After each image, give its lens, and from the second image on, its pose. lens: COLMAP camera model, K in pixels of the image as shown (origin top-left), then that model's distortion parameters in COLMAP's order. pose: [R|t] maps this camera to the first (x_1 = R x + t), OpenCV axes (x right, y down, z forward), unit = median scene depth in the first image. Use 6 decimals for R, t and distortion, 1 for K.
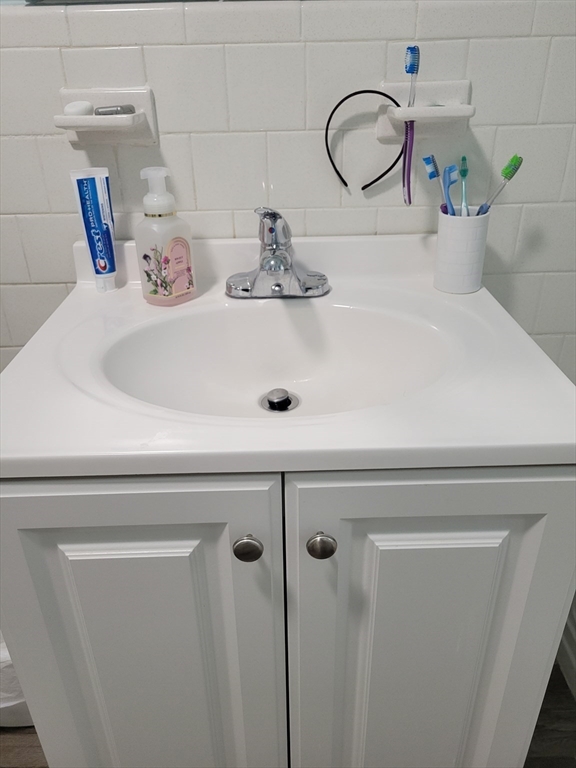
lens RADIAL K [[584.8, 0, 281.2], [0, 584.8, 370.8], [0, 0, 1]] dist [0.024097, -0.019491]
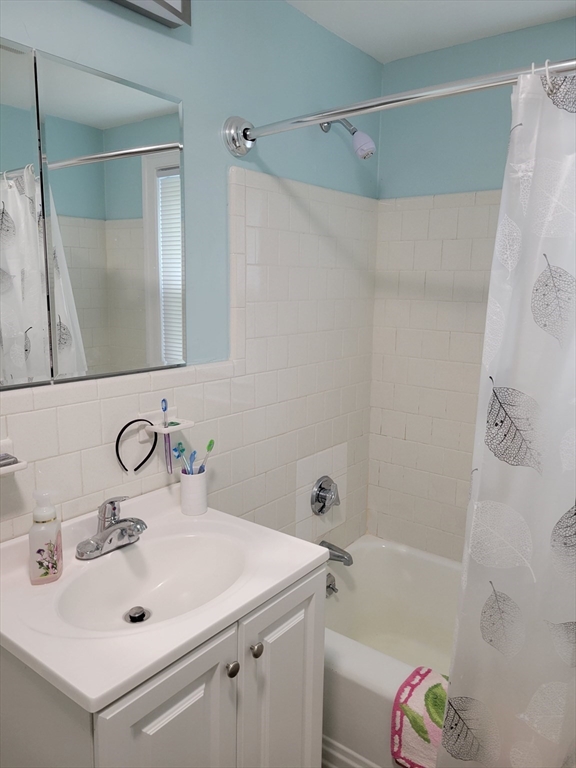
lens RADIAL K [[584.8, 0, 287.6], [0, 584.8, 383.6], [0, 0, 1]] dist [0.024097, -0.019491]
pose [[0.619642, -0.107420, 0.777499, -0.916803], [0.347347, 0.925838, -0.148910, -0.147760], [-0.703842, 0.362333, 0.611000, -0.442642]]
